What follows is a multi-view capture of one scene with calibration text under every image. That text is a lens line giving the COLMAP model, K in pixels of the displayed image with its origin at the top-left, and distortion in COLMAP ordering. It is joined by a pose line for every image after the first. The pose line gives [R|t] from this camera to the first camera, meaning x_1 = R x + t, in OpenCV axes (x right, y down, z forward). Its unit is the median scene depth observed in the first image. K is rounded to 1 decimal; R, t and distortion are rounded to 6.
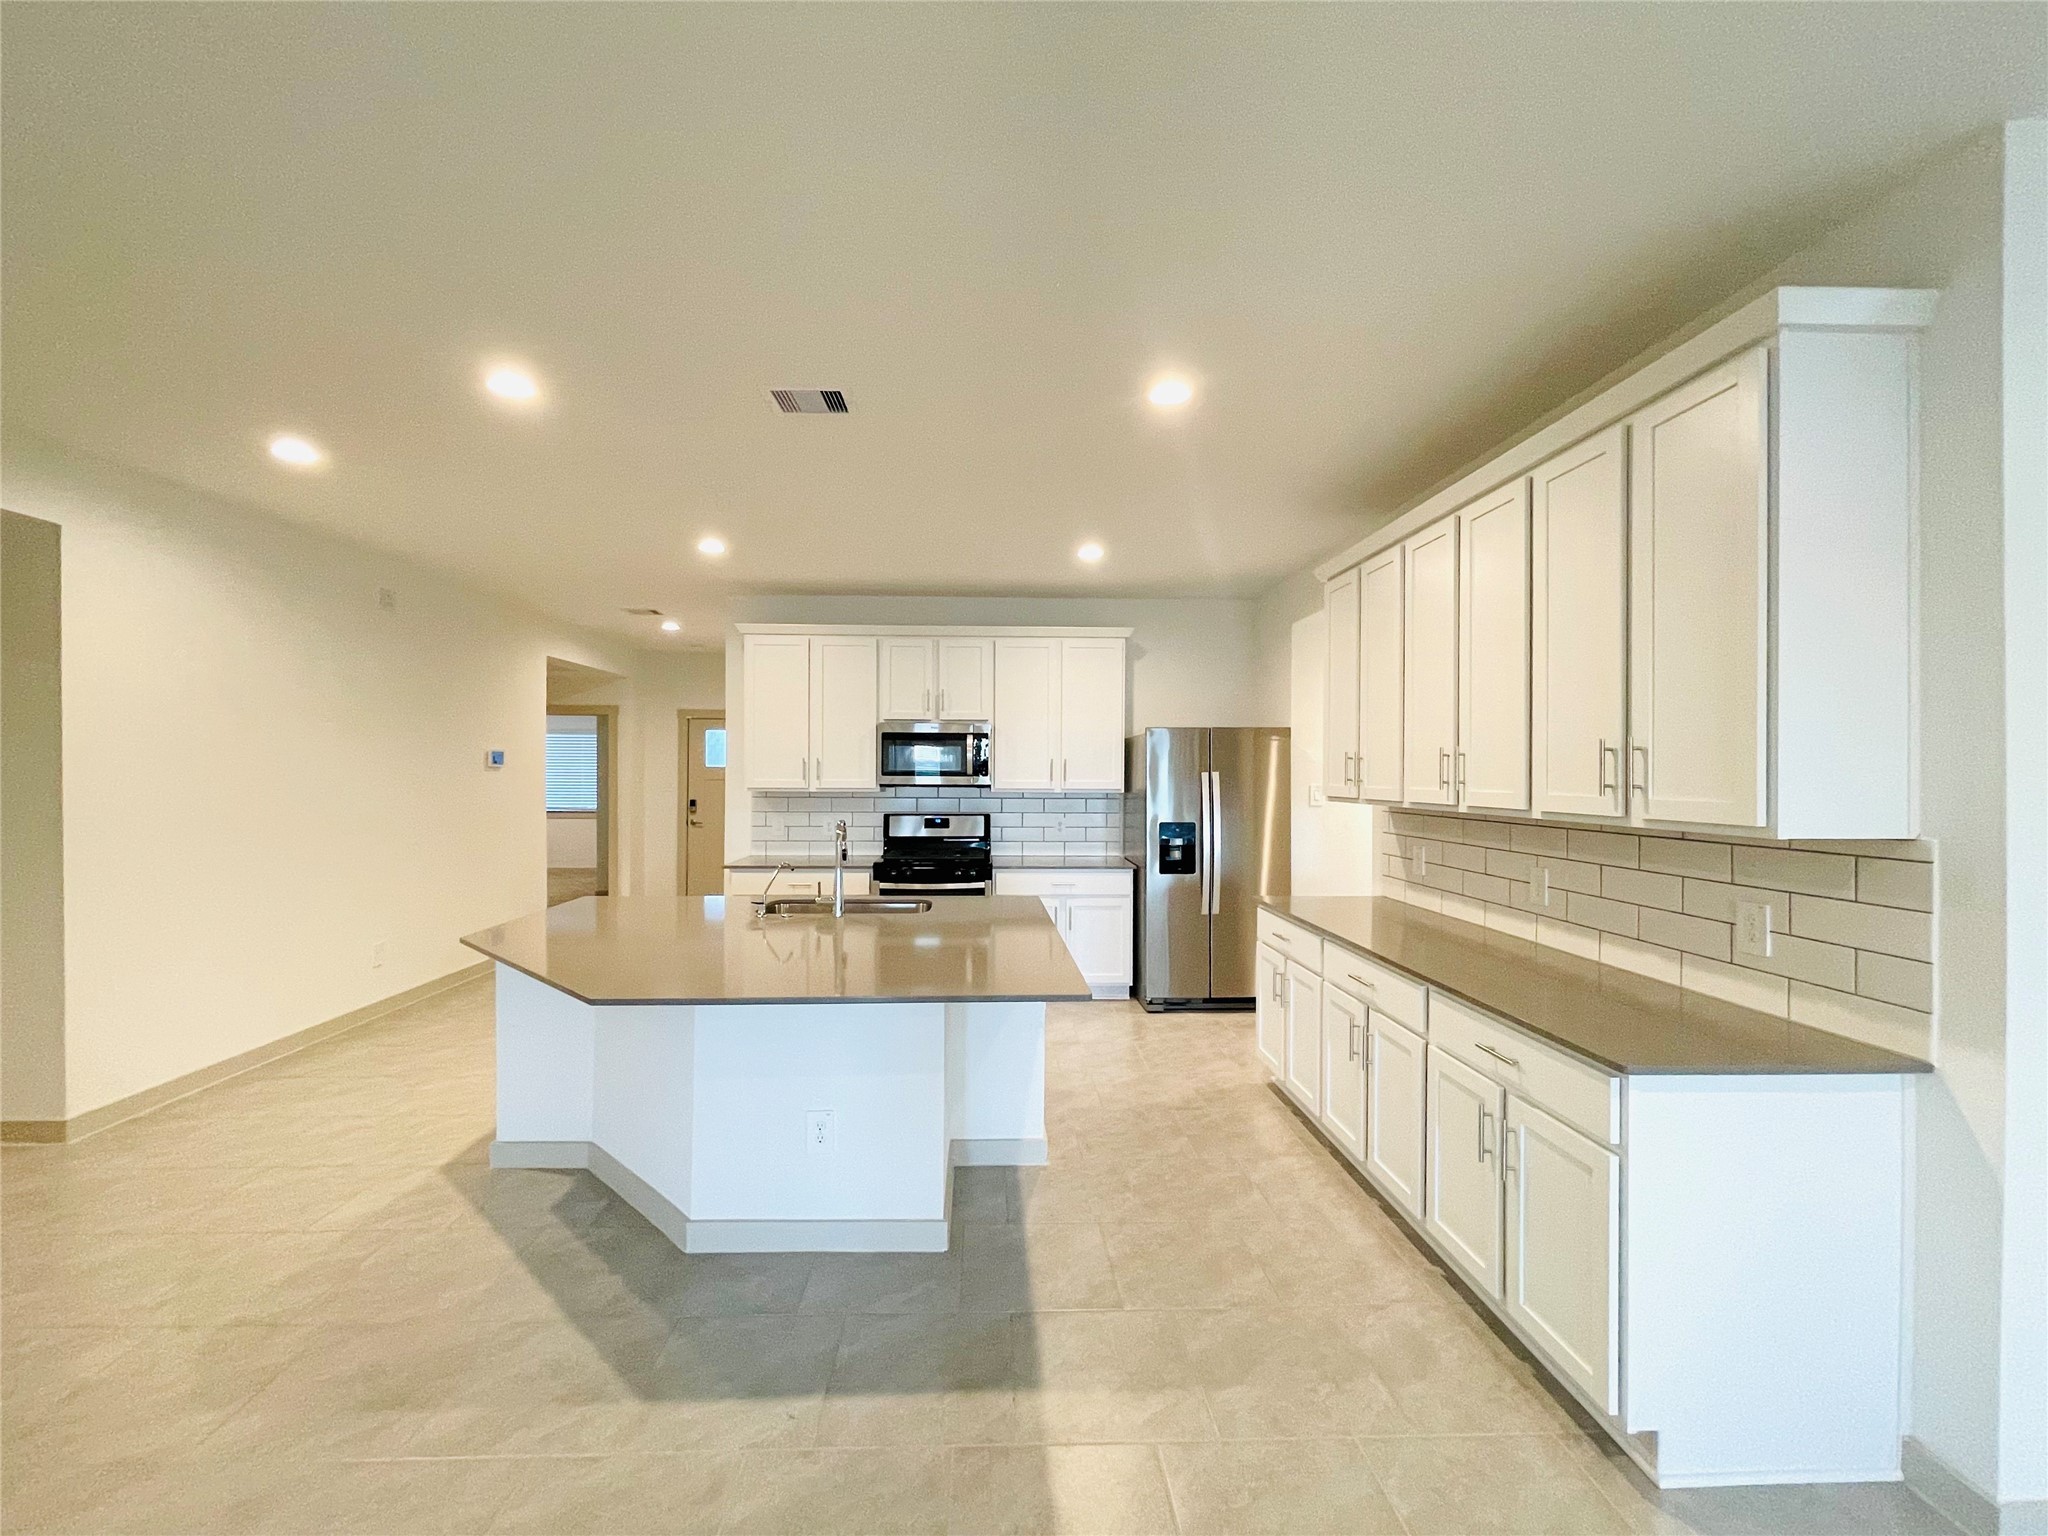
lens RADIAL K [[824.7, 0, 1008.4], [0, 824.7, 772.2], [0, 0, 1]] dist [0.000674, -0.000018]
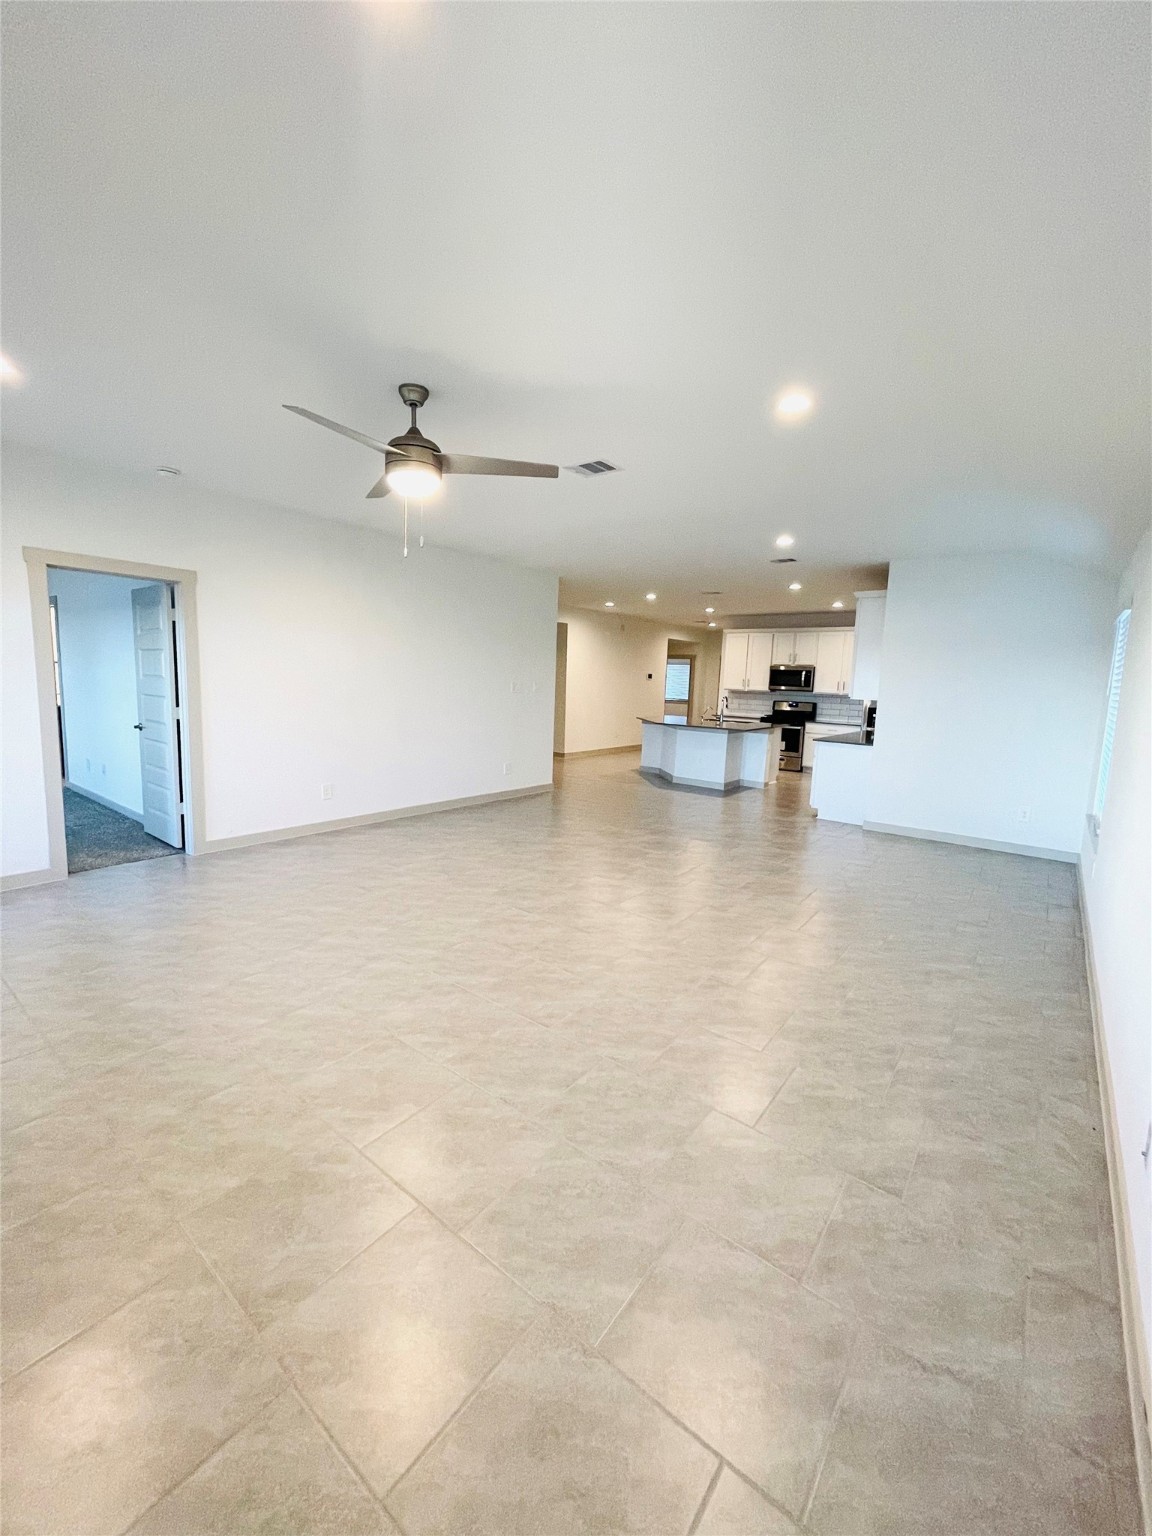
lens RADIAL K [[618.5, 0, 574.1], [0, 618.5, 759.7], [0, 0, 1]] dist [0.000674, -0.000018]
pose [[0.767838, 0.105567, -0.631887, 0.673530], [-0.030800, 0.991272, 0.128181, 0.004097], [0.639903, -0.078961, 0.764388, -0.993129]]
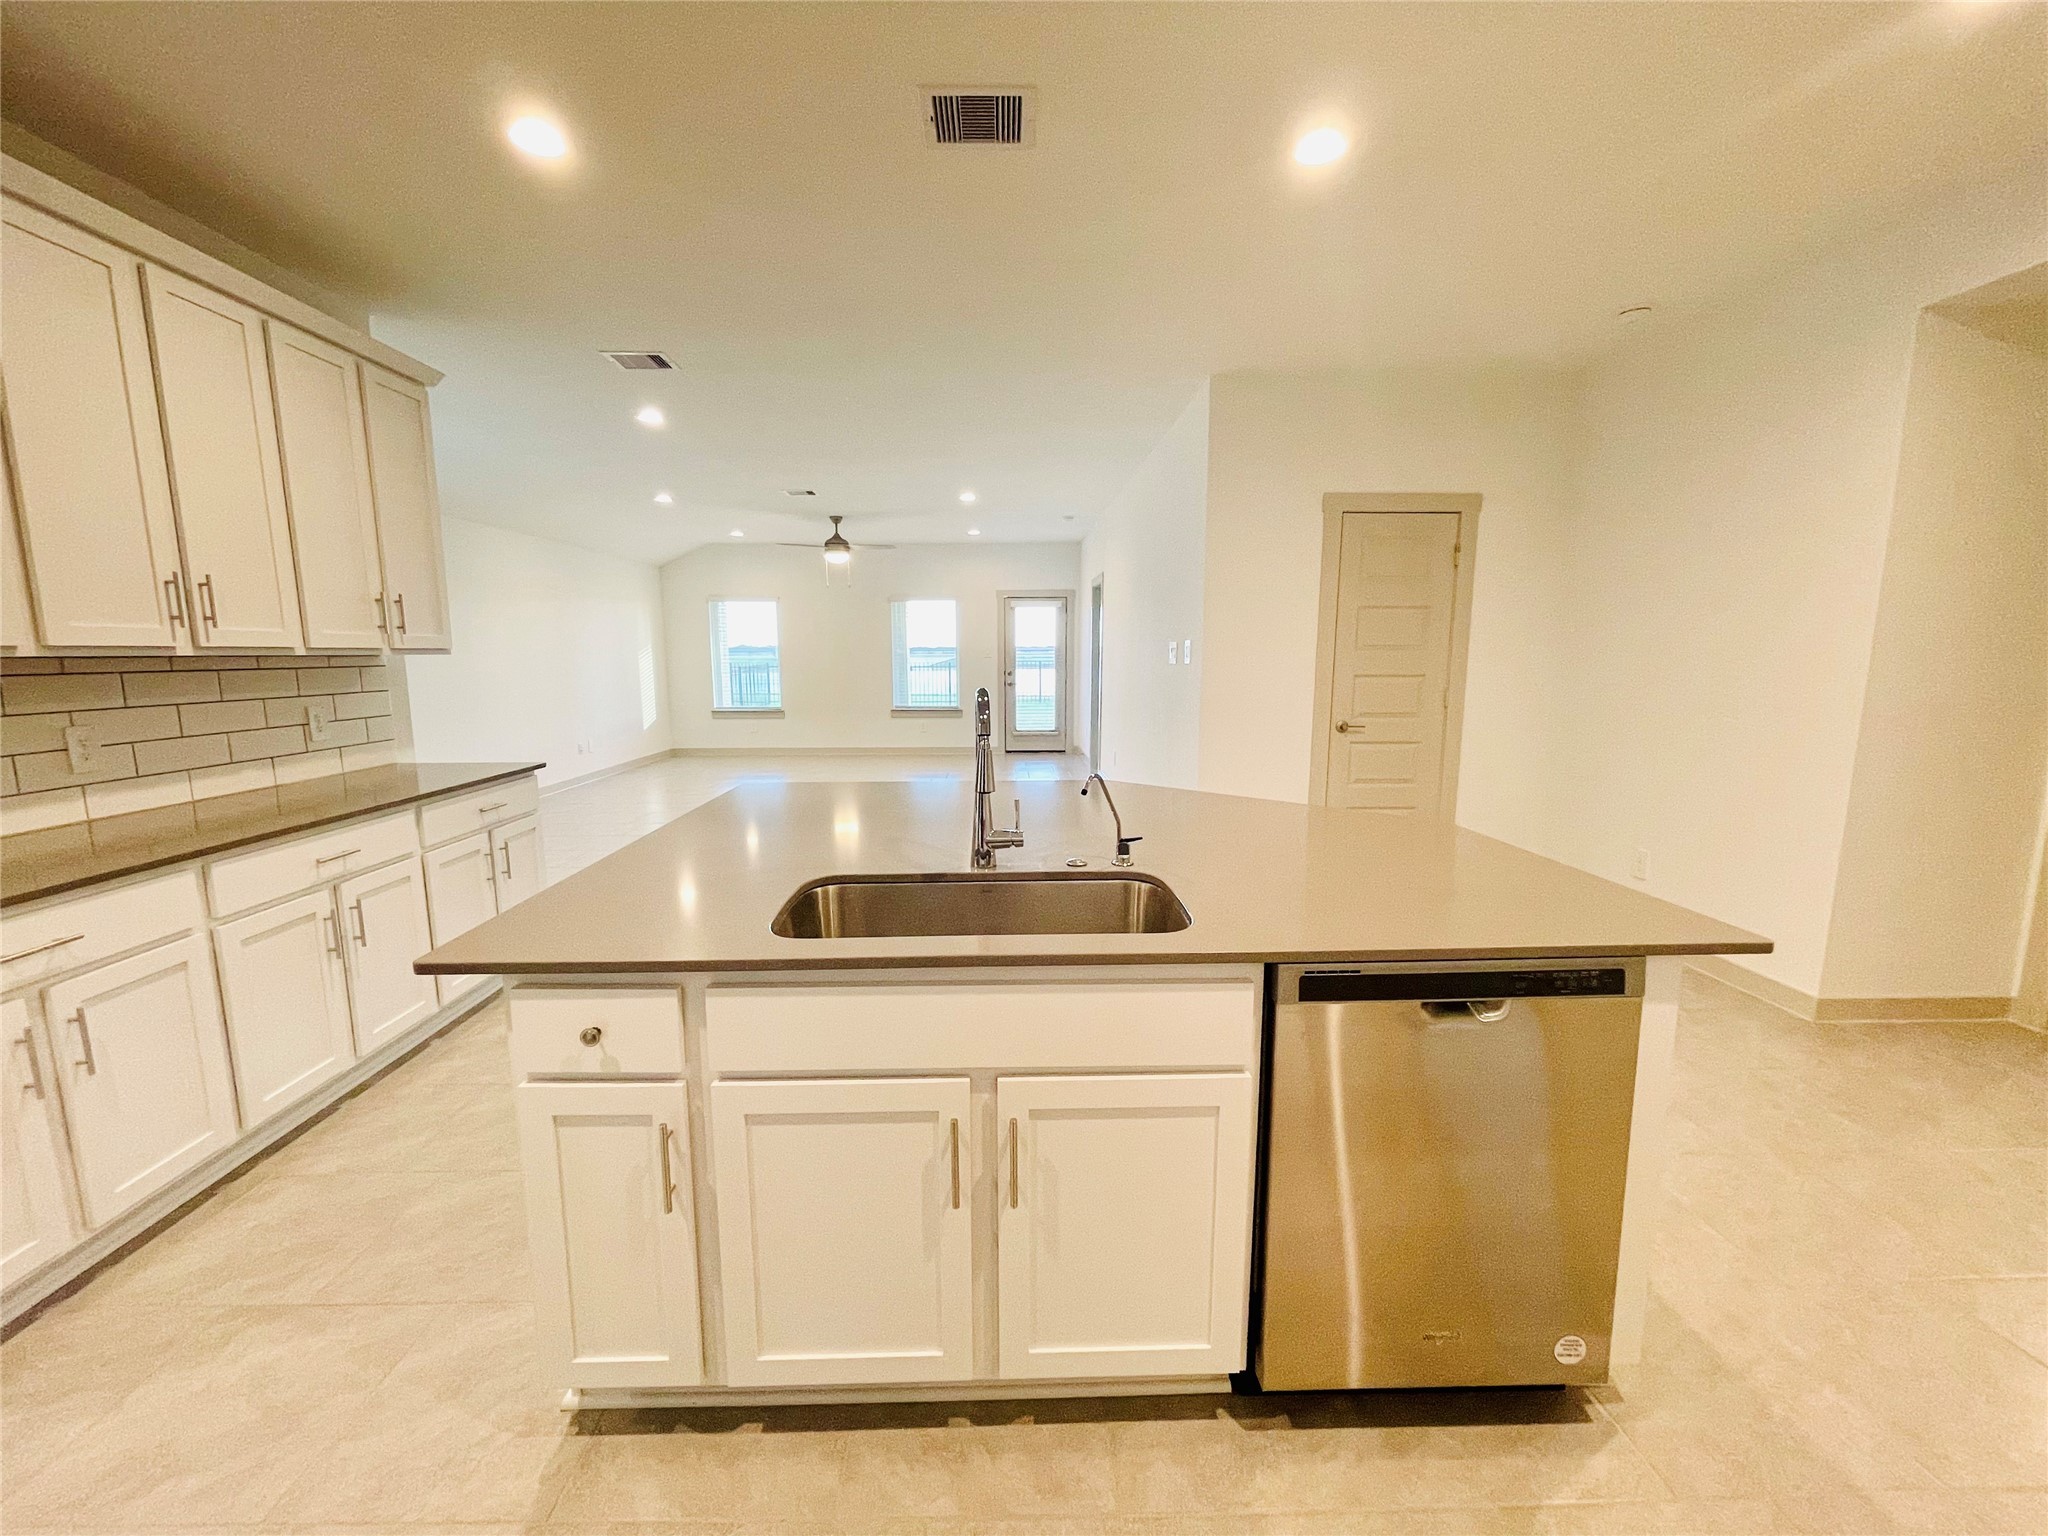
lens RADIAL K [[824.7, 0, 1008.4], [0, 824.7, 772.2], [0, 0, 1]] dist [0.000674, -0.000018]
pose [[-0.999860, -0.001388, 0.016648, -0.146991], [0.001007, 0.989722, 0.143000, 0.025022], [-0.016675, 0.142997, -0.989583, 0.966496]]
